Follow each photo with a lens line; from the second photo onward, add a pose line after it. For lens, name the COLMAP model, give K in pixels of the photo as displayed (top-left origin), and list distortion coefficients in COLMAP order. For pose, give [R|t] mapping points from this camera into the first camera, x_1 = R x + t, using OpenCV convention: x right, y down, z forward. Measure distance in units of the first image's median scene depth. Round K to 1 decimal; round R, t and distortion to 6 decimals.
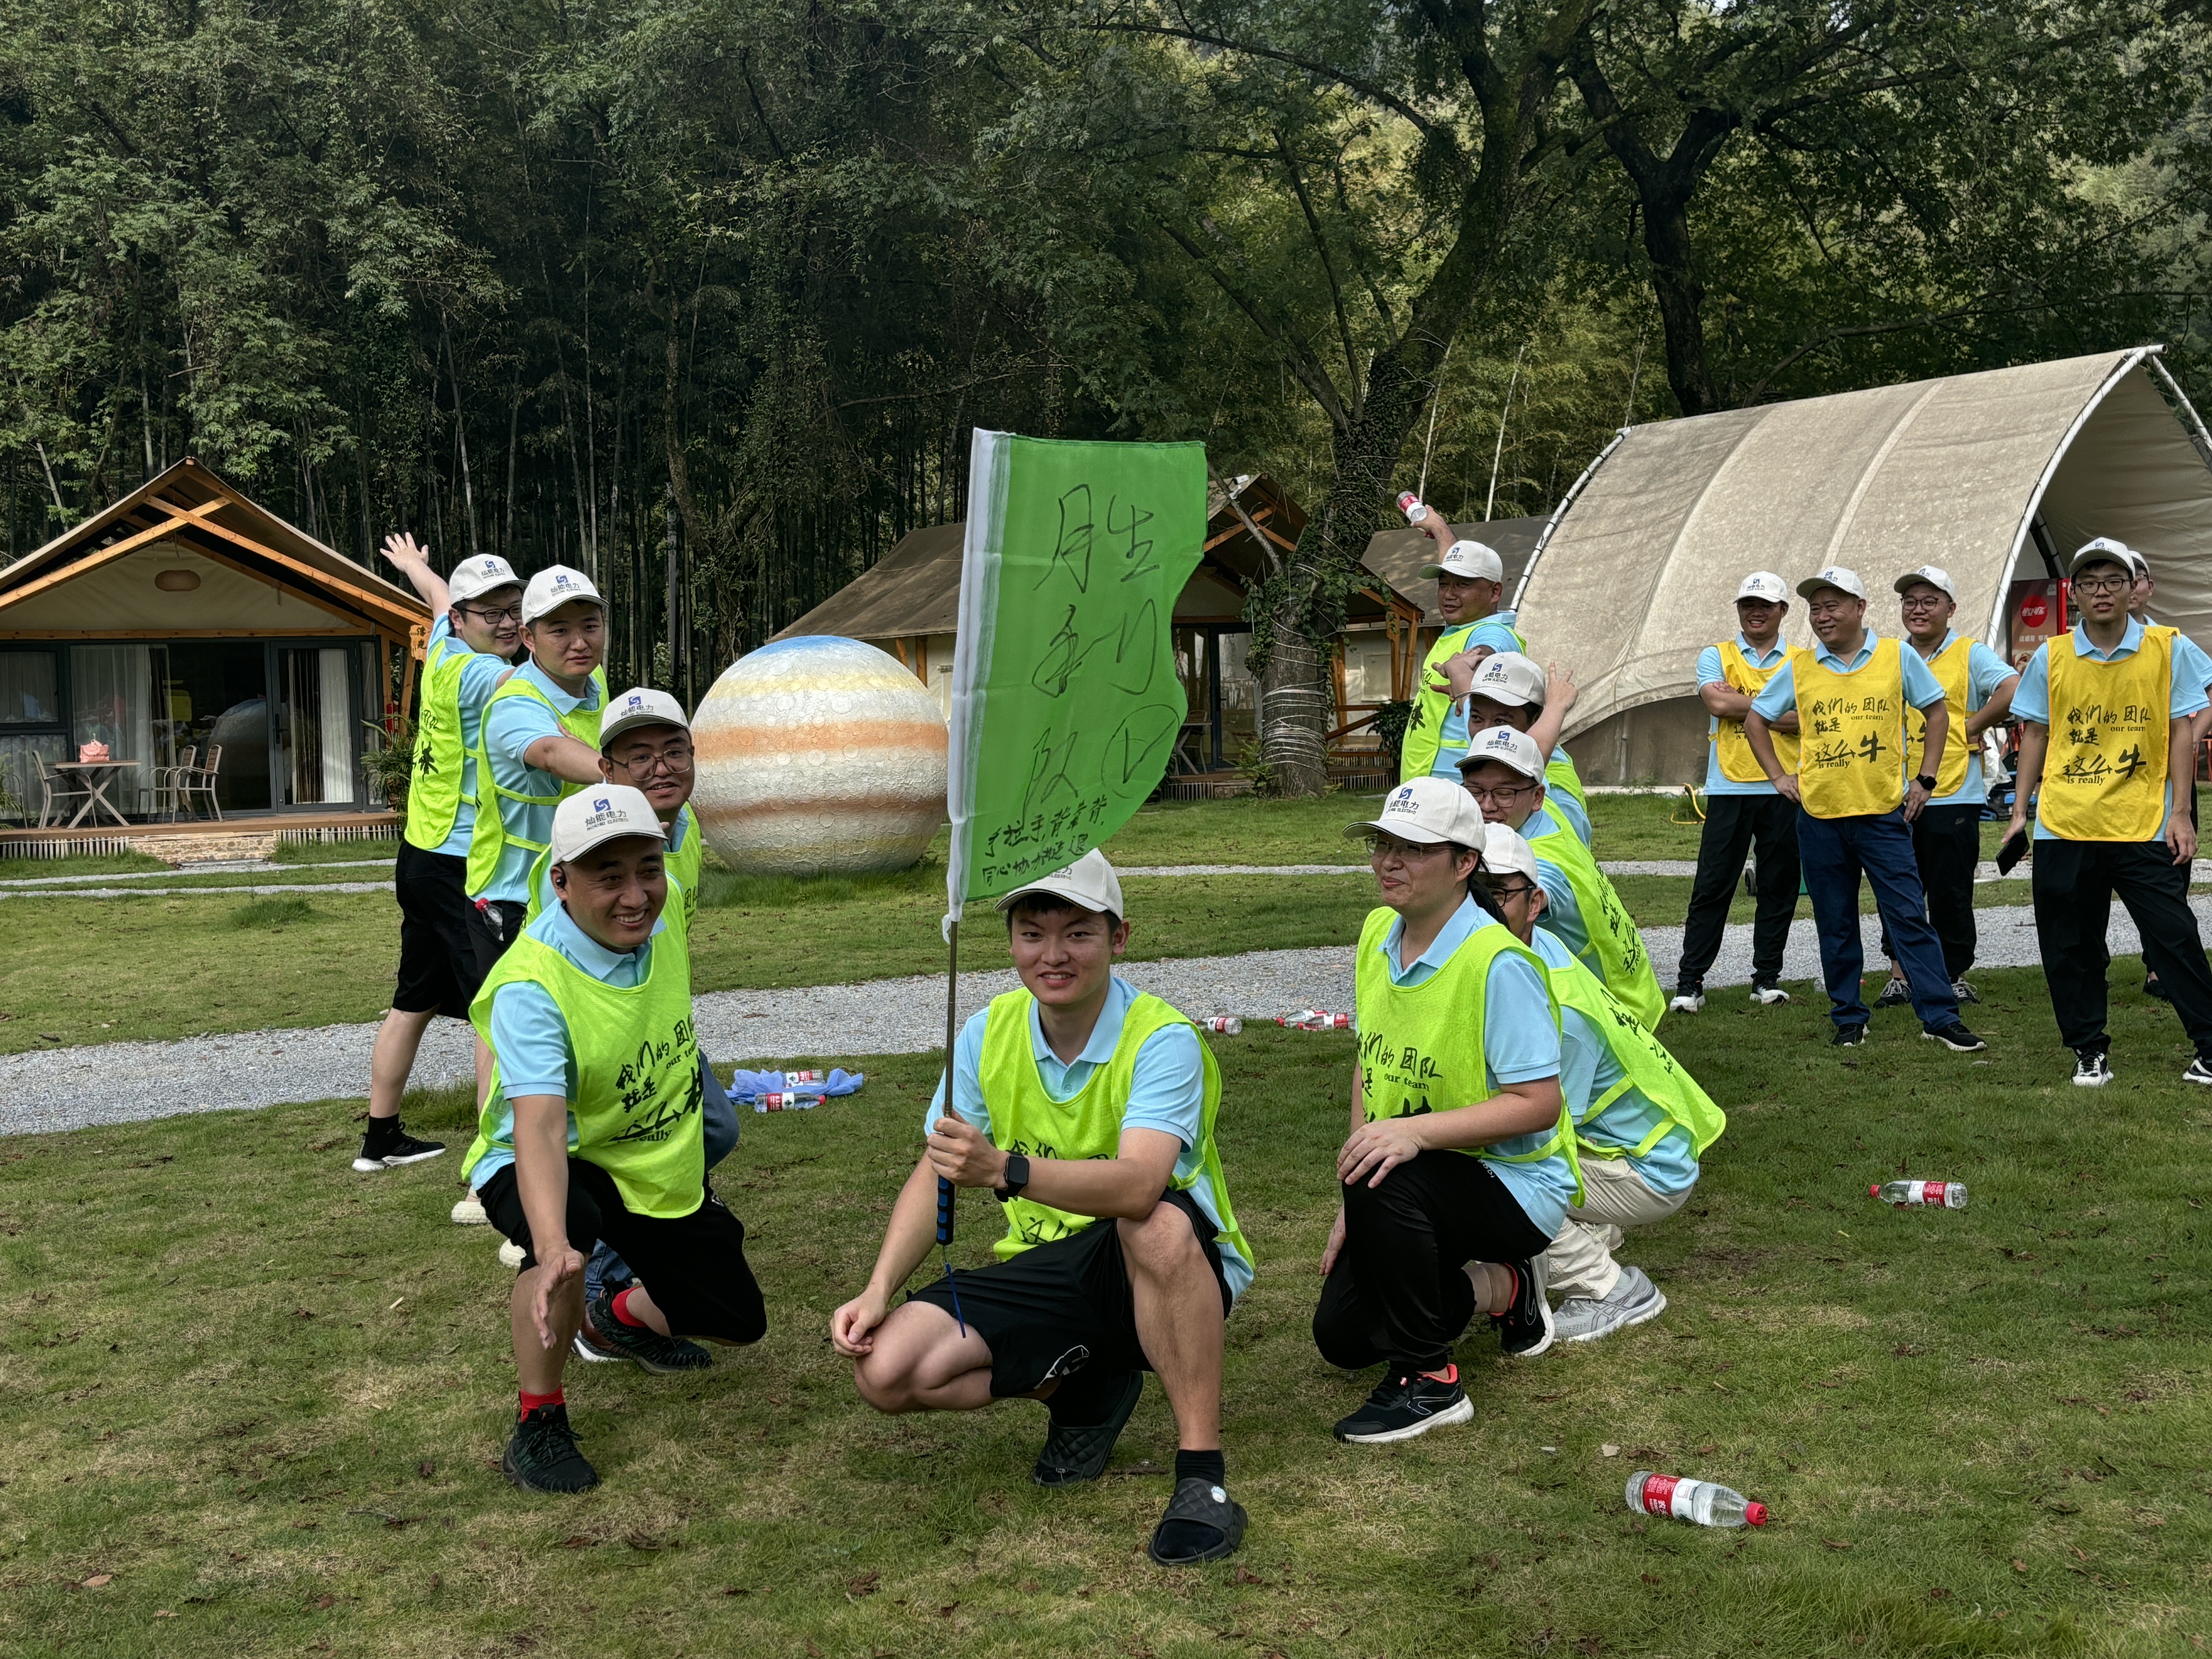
lens RADIAL K [[2567.5, 0, 1106.0], [0, 2567.5, 829.5], [0, 0, 1]] dist [0.056312, -0.012401]
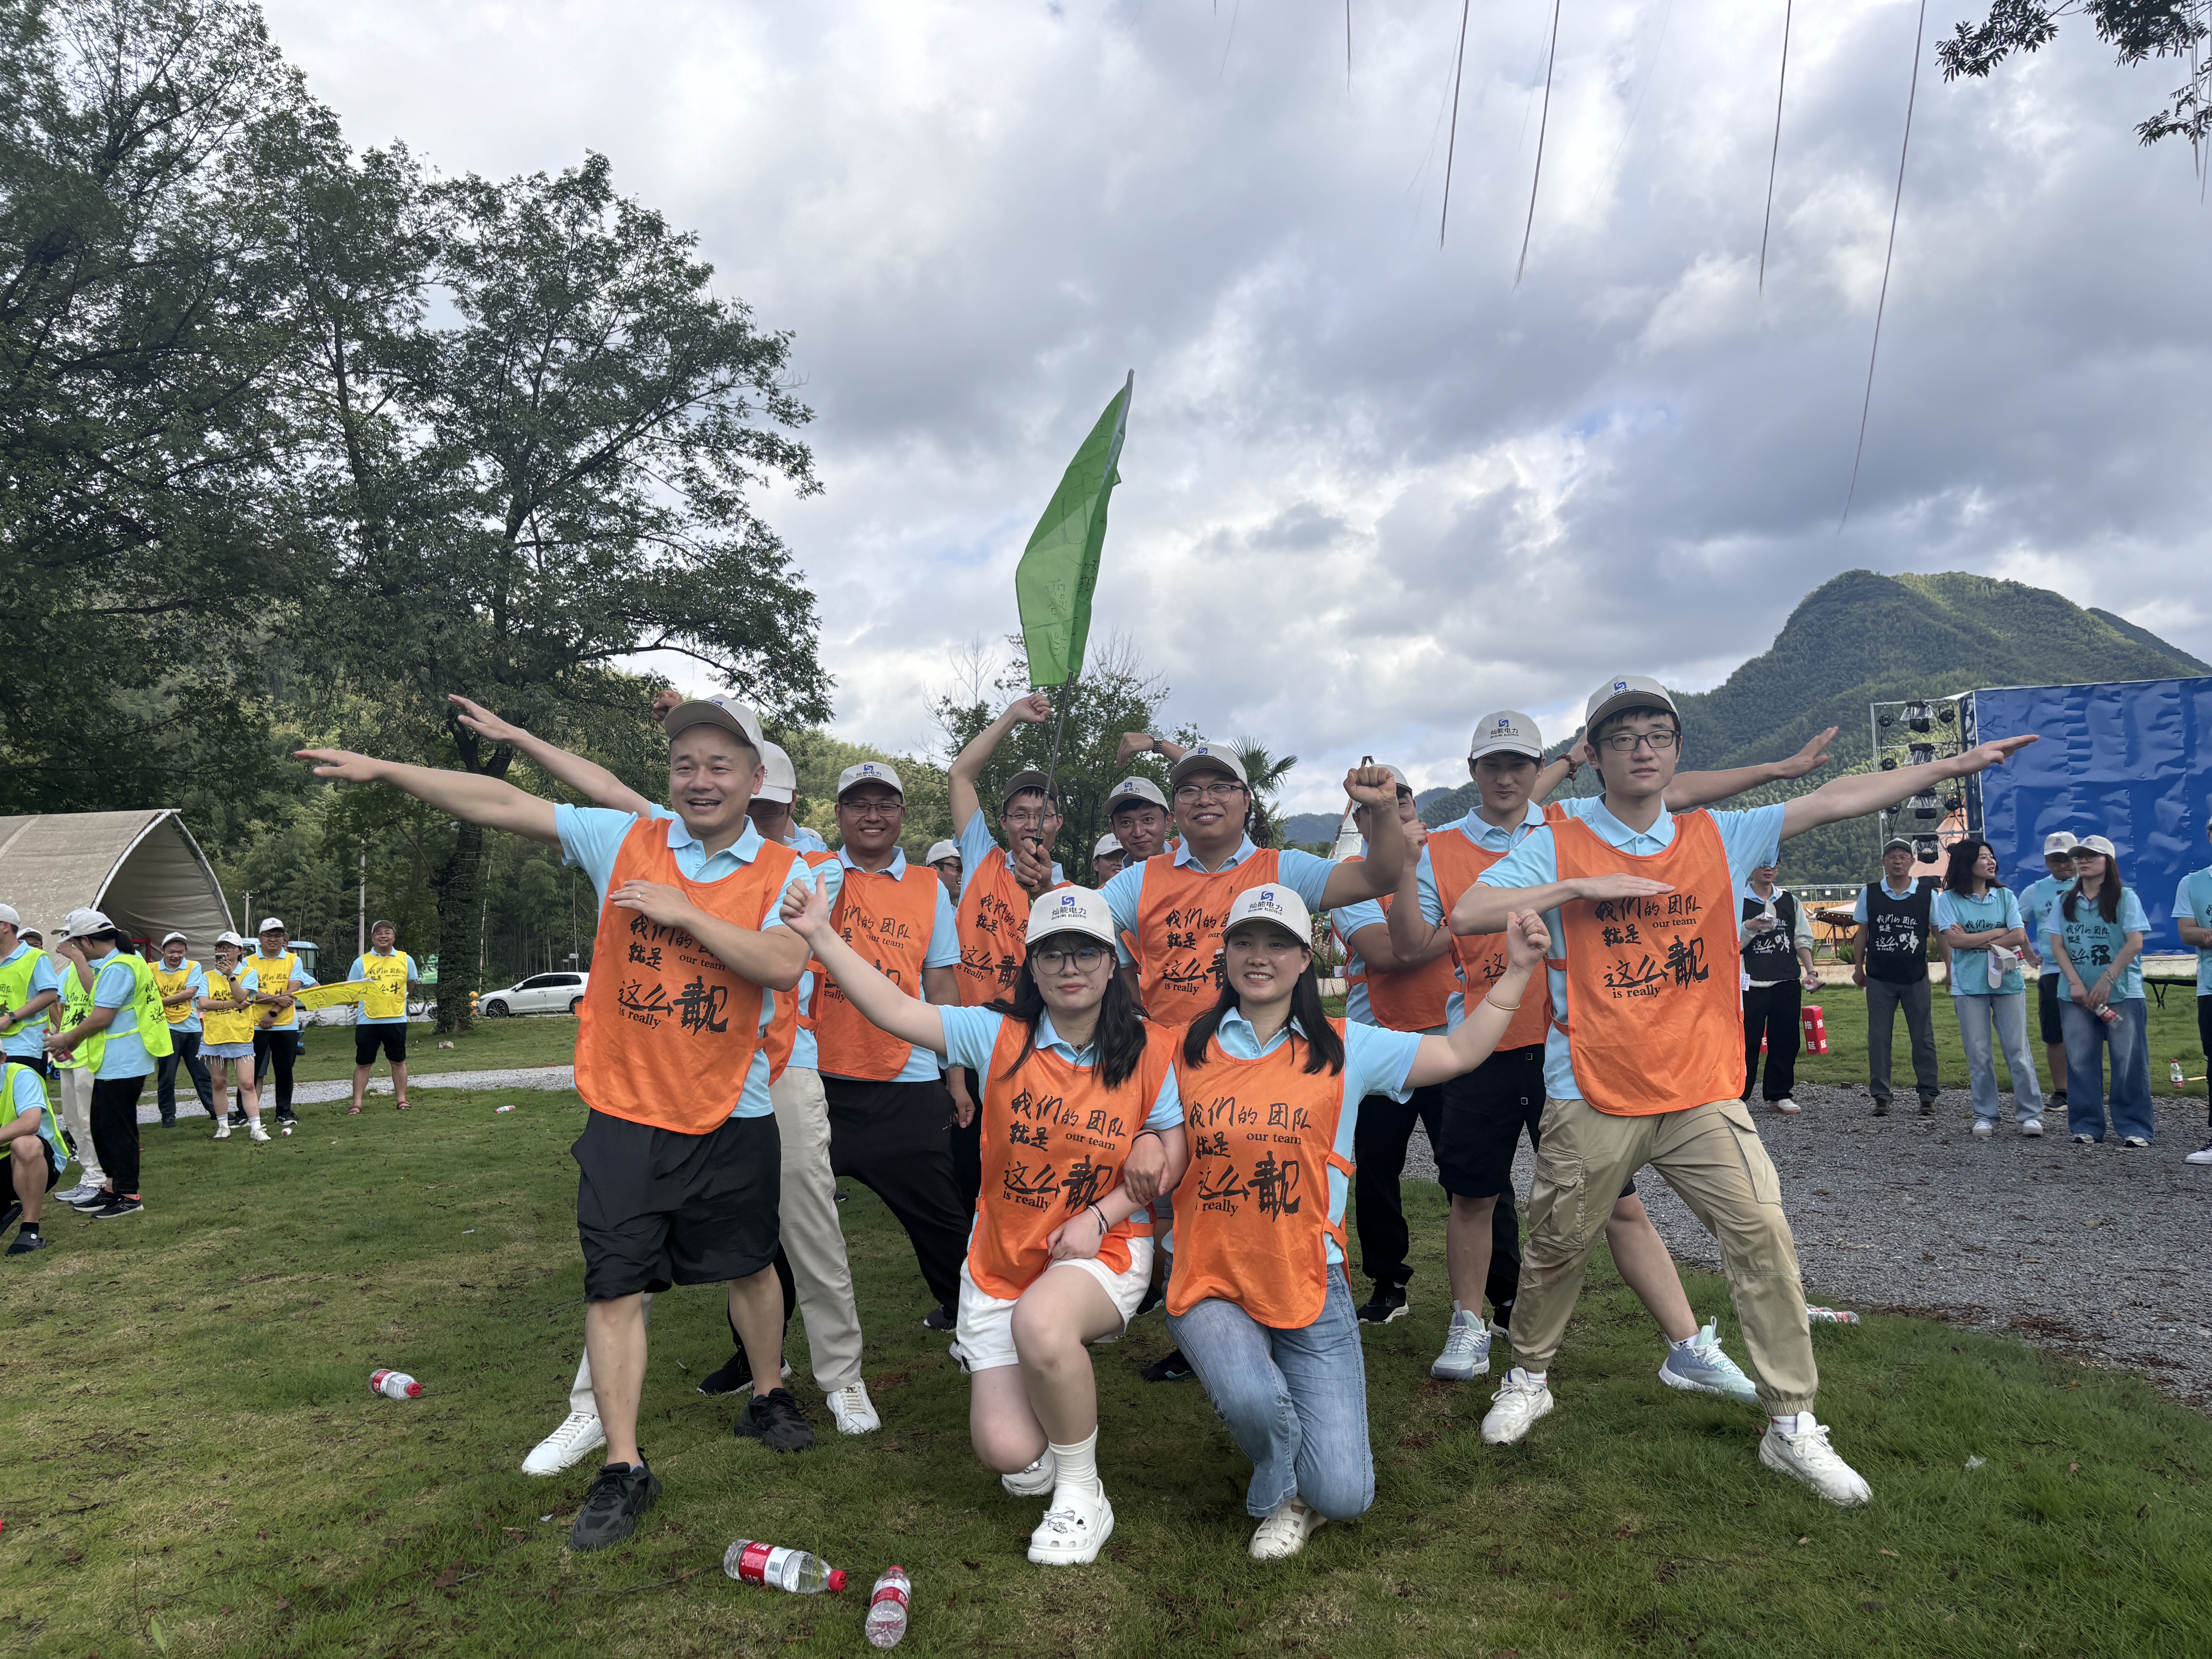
lens RADIAL K [[1716.7, 0, 1106.0], [0, 1716.7, 829.5], [0, 0, 1]] dist [0.006956, -0.000747]
pose [[0.624331, 0.075394, 0.777513, -0.077262], [0.054596, 0.988686, -0.139711, 0.017136], [-0.779250, 0.129675, 0.613151, -0.145449]]
